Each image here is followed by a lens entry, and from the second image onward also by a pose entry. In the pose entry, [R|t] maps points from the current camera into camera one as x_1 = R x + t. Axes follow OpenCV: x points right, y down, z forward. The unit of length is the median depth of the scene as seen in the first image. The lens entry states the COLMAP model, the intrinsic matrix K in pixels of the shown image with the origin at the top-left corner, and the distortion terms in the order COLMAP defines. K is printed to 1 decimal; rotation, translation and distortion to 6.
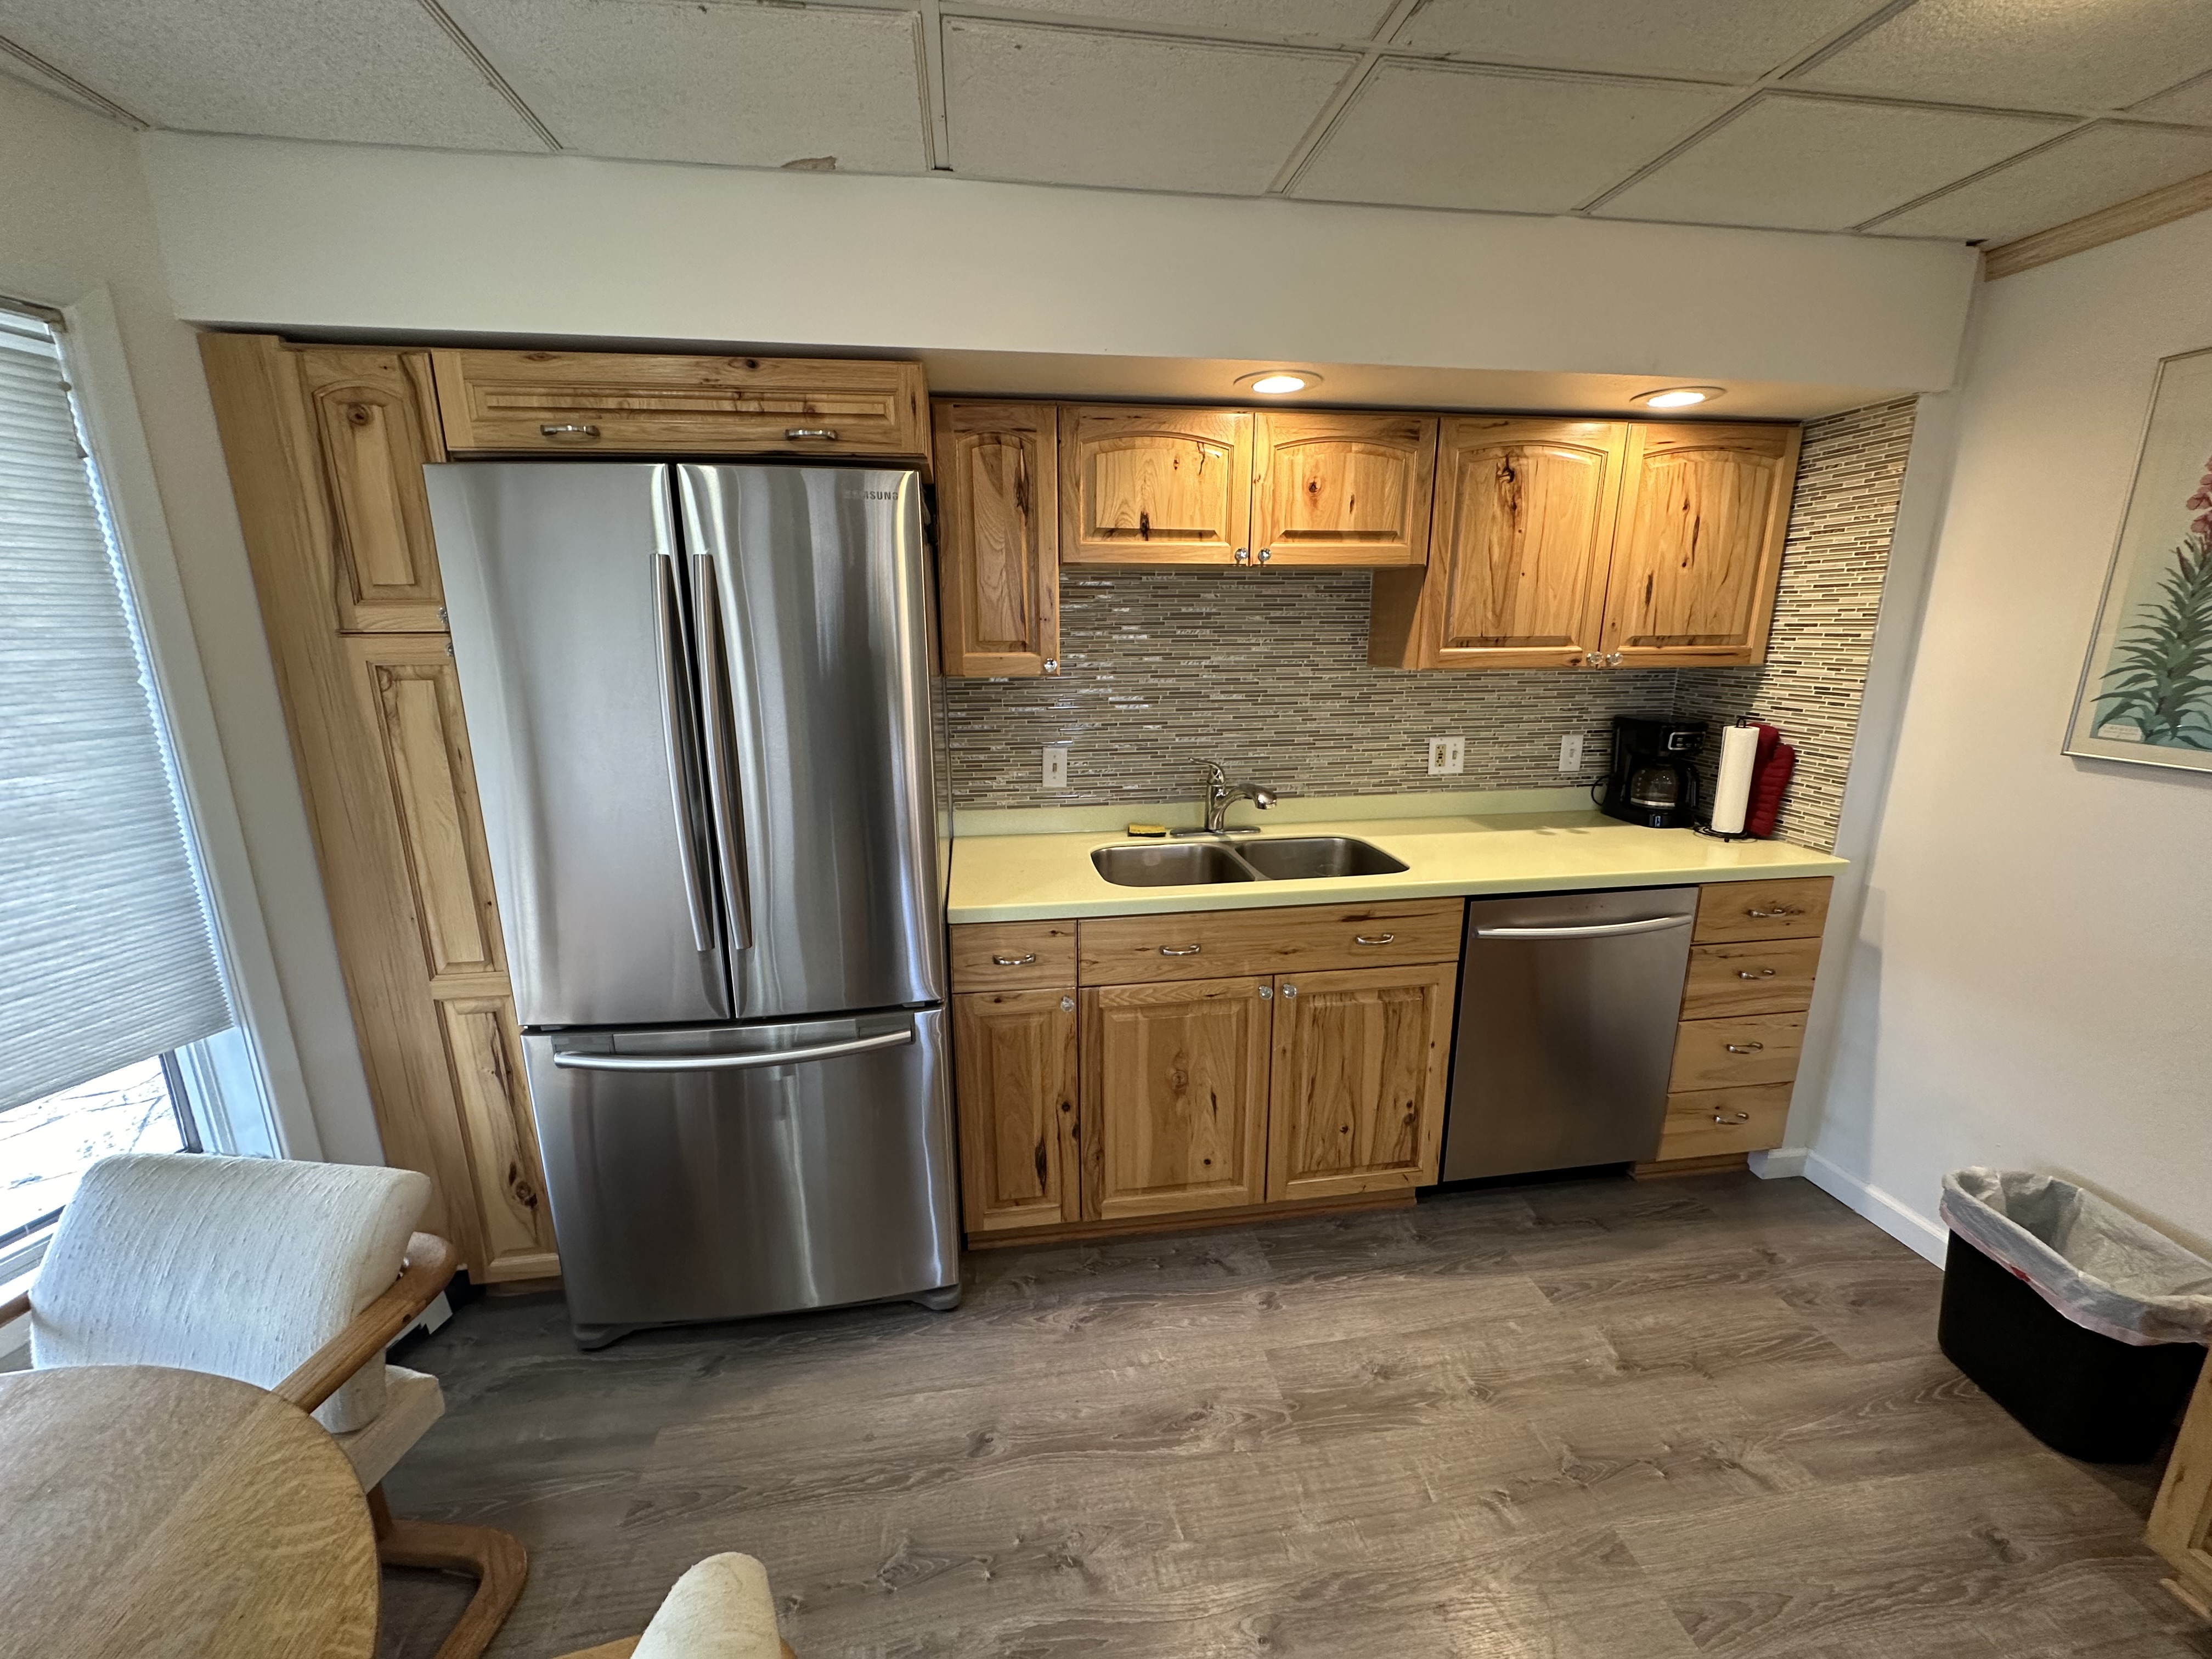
lens RADIAL K [[886.0, 0, 1105.6], [0, 886.0, 831.5], [0, 0, 1]] dist [-0.000719, 0.000040]
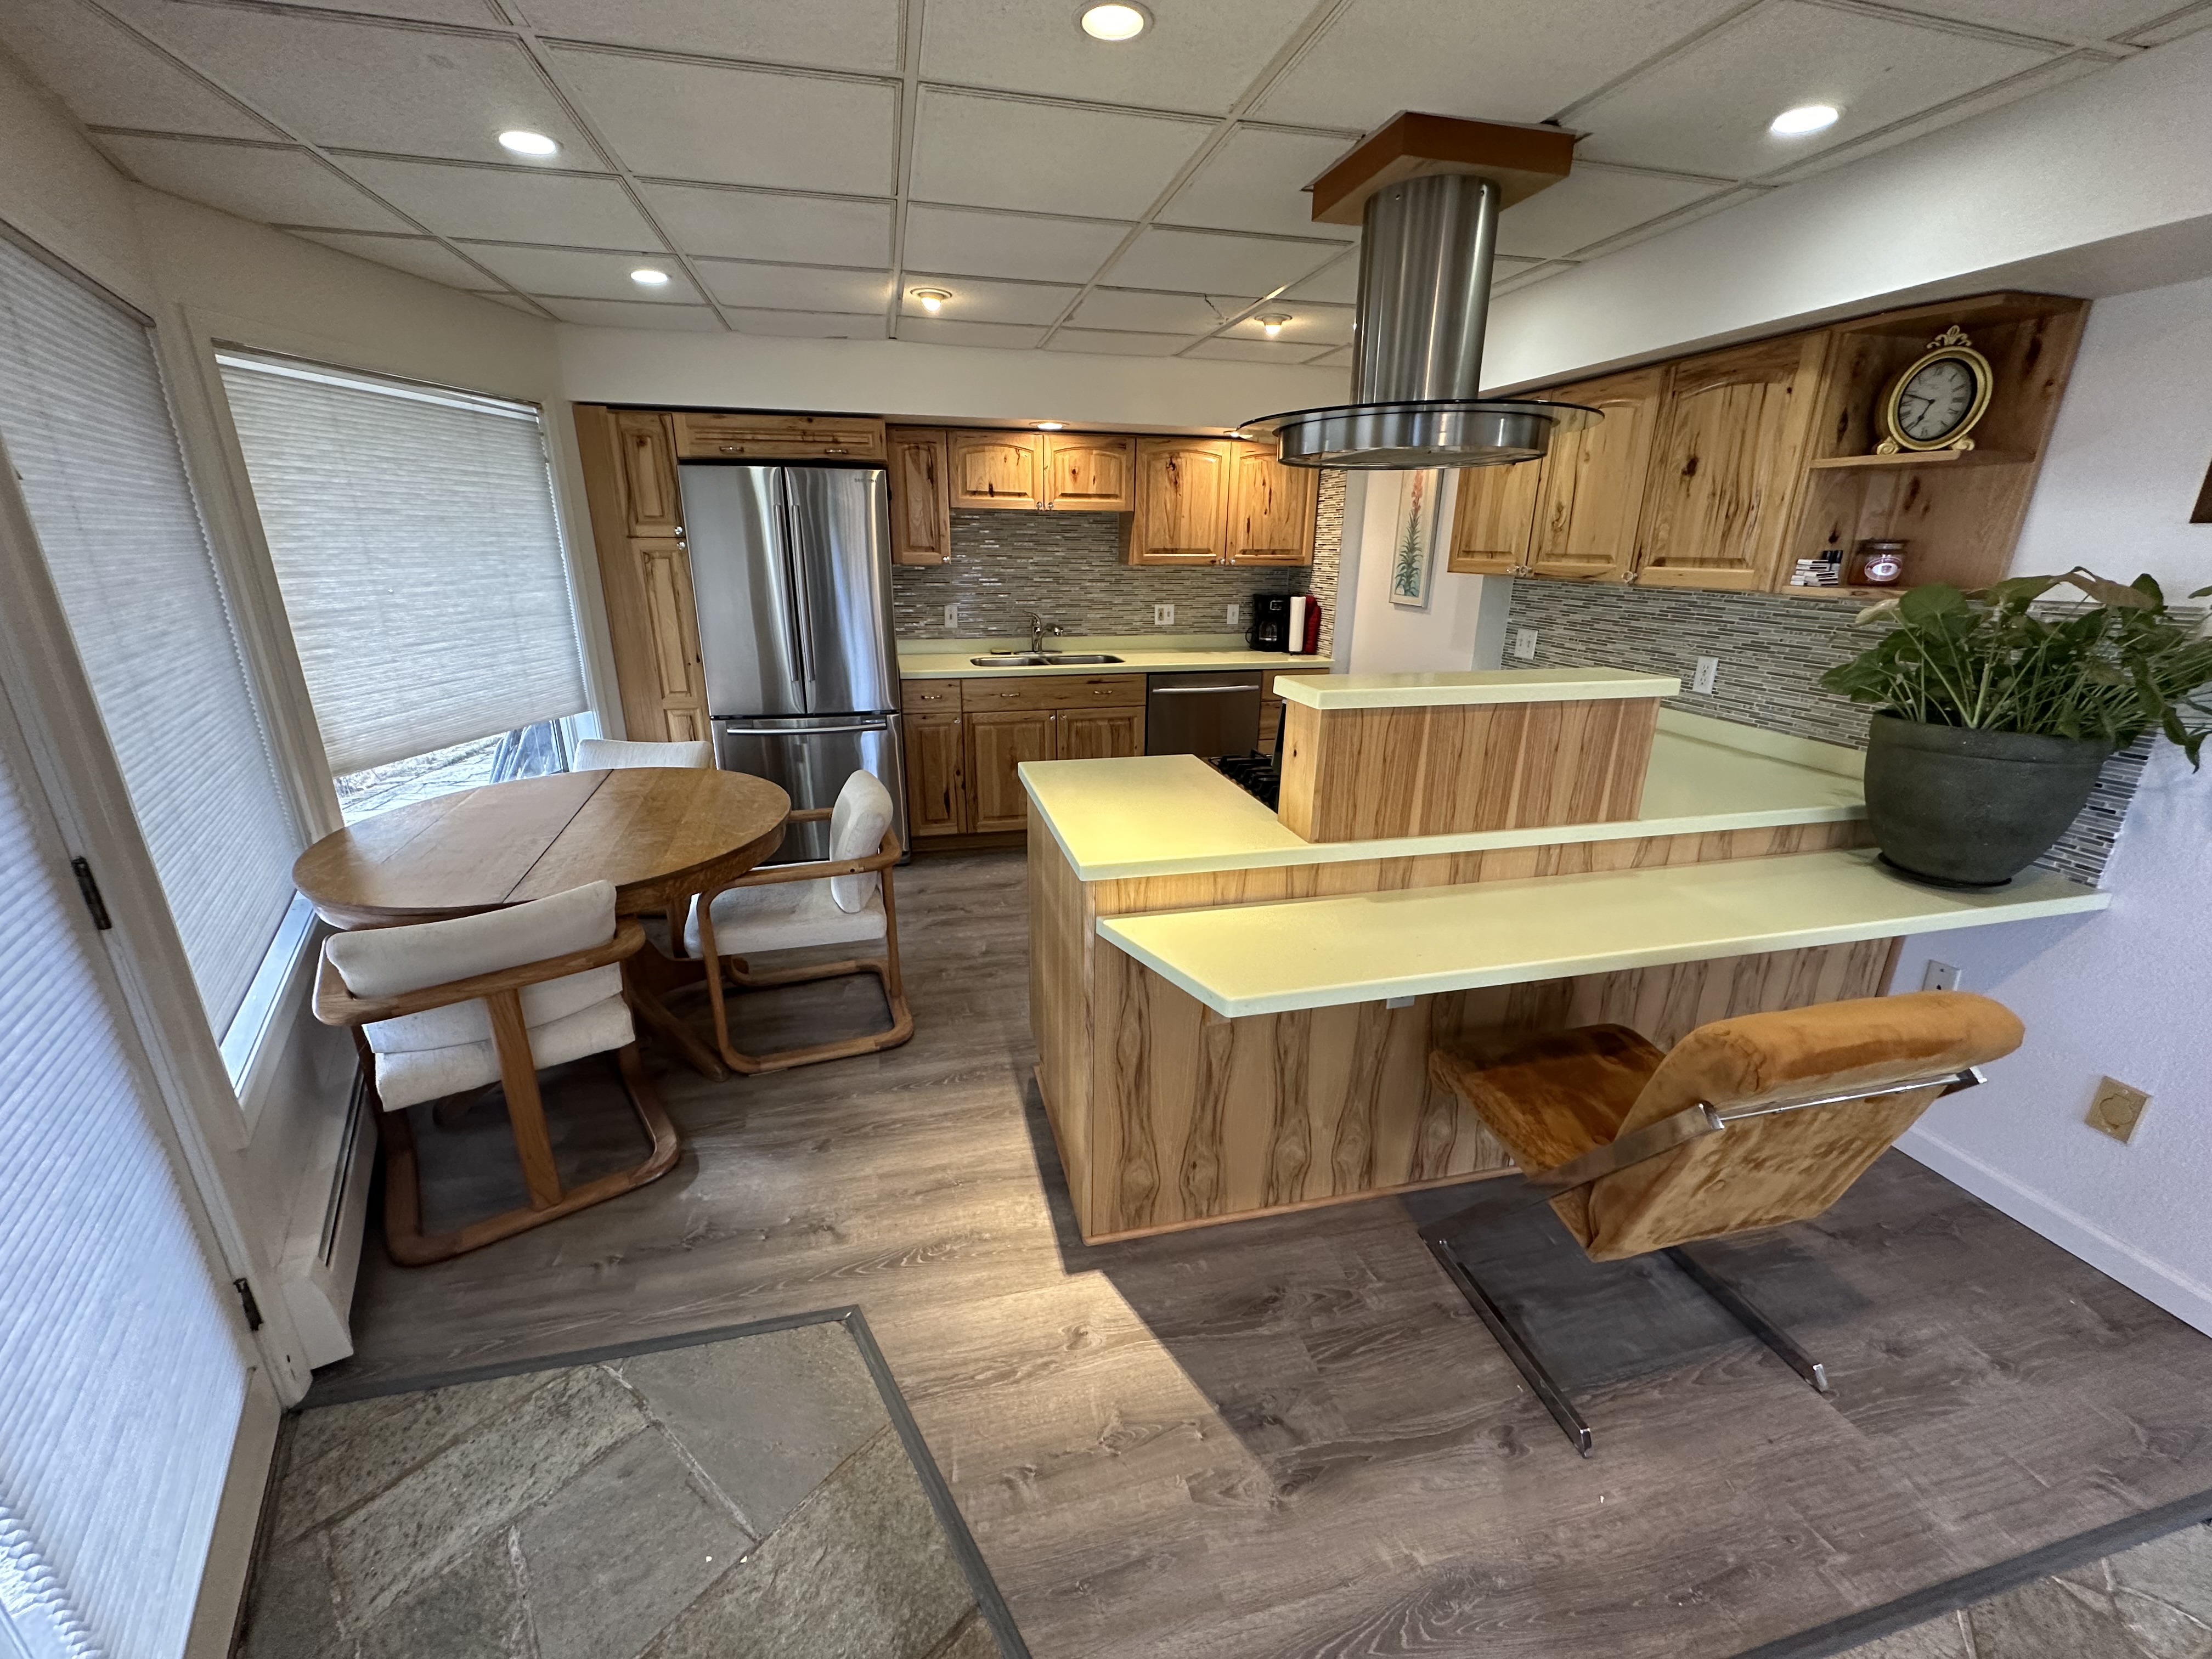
lens RADIAL K [[886.0, 0, 1106.5], [0, 886.0, 830.6], [0, 0, 1]] dist [-0.000719, 0.000040]
pose [[0.995361, -0.016132, 0.094847, 0.099703], [0.008383, 0.996635, 0.081539, 0.266727], [-0.095844, -0.080366, 0.992147, -1.086715]]
